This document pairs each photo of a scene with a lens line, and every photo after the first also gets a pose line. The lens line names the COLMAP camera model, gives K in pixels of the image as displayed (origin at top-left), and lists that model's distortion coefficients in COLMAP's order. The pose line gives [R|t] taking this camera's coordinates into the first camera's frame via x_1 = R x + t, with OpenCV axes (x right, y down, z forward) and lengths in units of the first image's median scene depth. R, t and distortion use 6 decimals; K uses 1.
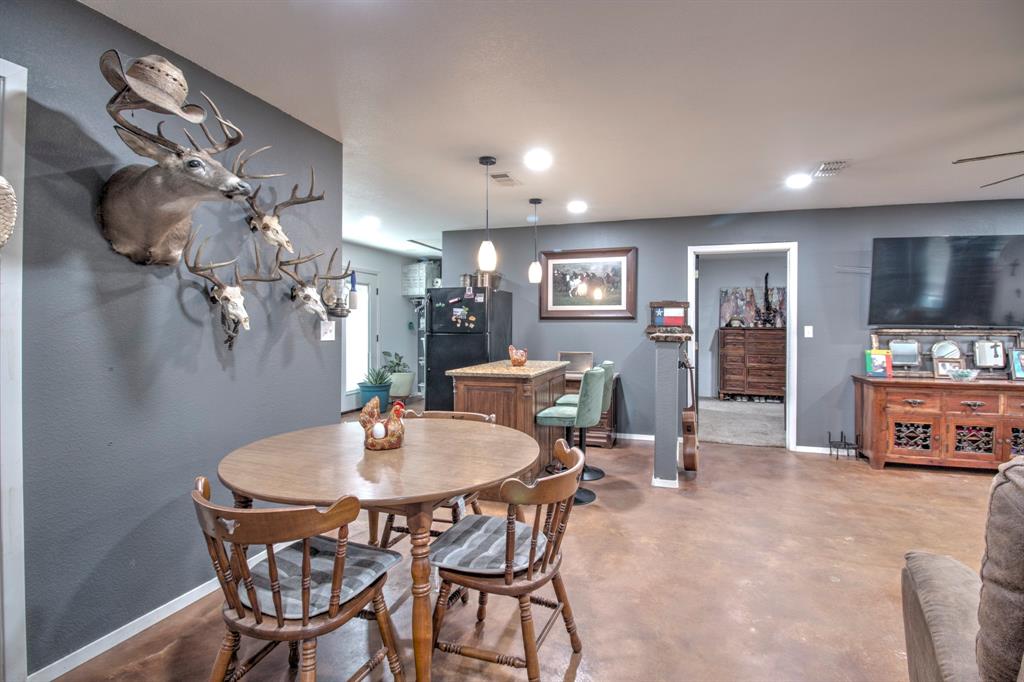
lens RADIAL K [[484.8, 0, 524.6], [0, 484.8, 329.3], [0, 0, 1]] dist [-0.001226, -0.000591]
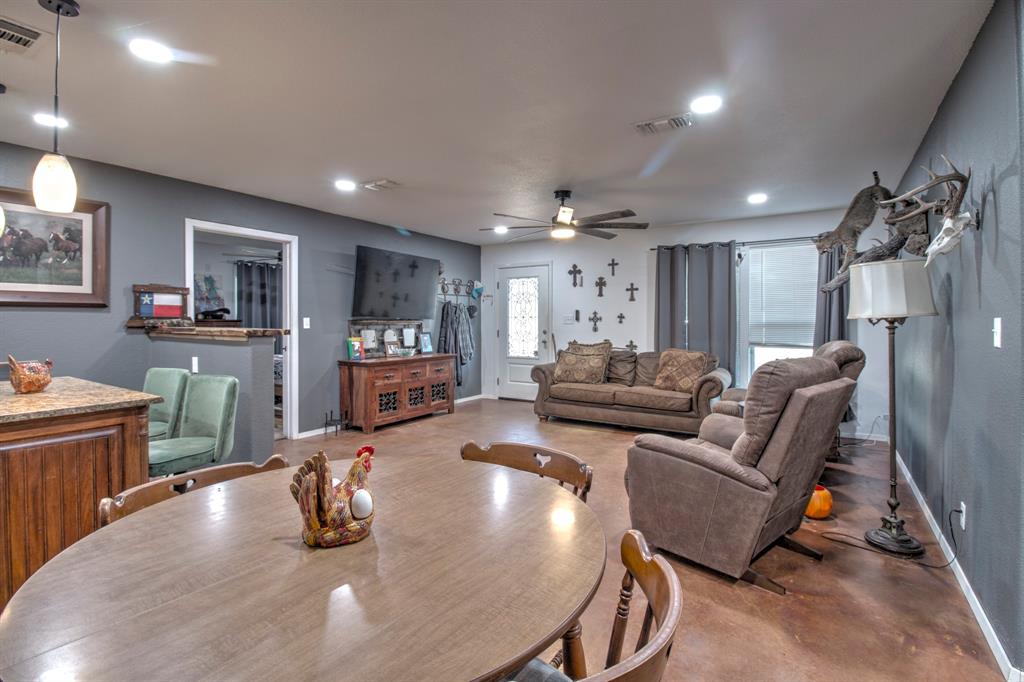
lens RADIAL K [[489.7, 0, 514.8], [0, 489.7, 320.2], [0, 0, 1]] dist [-0.000243, -0.000524]
pose [[0.246684, -0.003877, 0.969088, -0.359116], [0.004198, 0.999987, 0.002932, -0.002798], [-0.969087, 0.003345, 0.246697, 0.310073]]
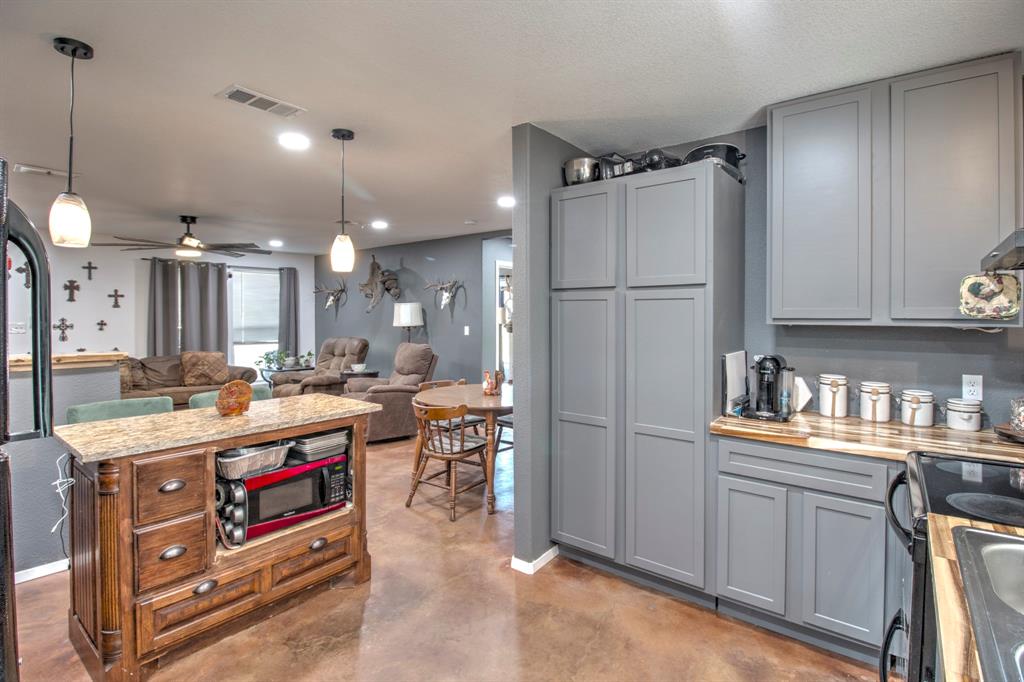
lens RADIAL K [[498.8, 0, 524.2], [0, 498.8, 316.1], [0, 0, 1]] dist [-0.000206, -0.009859]
pose [[-0.939636, -0.000331, 0.342177, -0.477125], [0.001686, 0.999983, 0.005597, -0.034446], [-0.342173, 0.005837, -0.939619, 1.253333]]
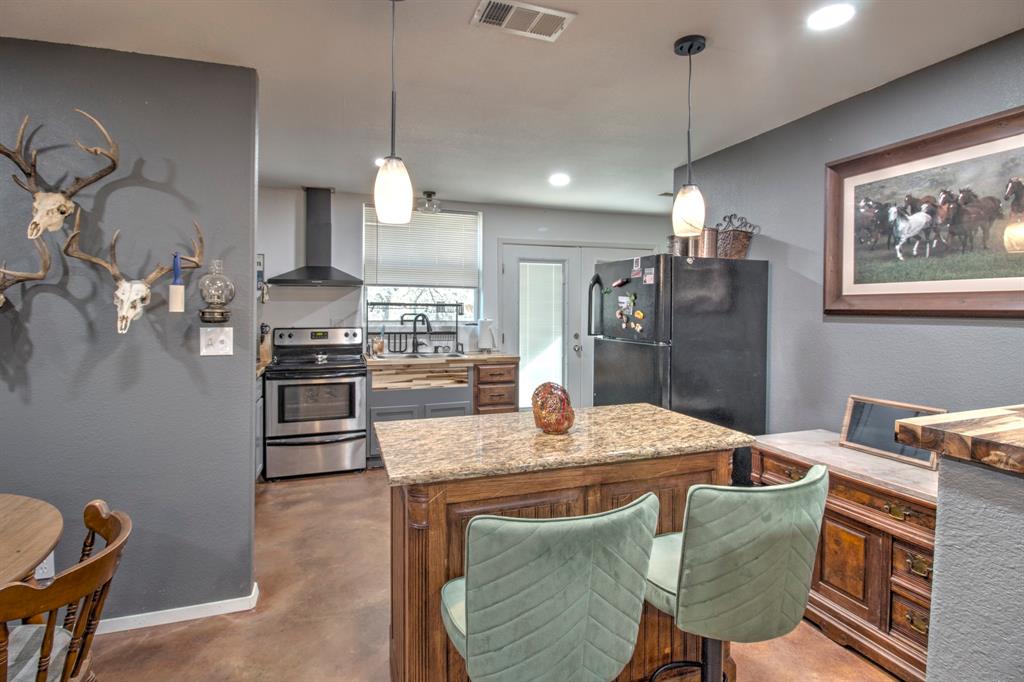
lens RADIAL K [[490.0, 0, 495.7], [0, 490.0, 314.3], [0, 0, 1]] dist [-0.018281, -0.000790]
pose [[0.591447, 0.009489, -0.806288, 0.269359], [-0.005330, 0.999955, 0.007859, -0.029119], [0.806326, -0.000350, 0.591471, 0.611072]]
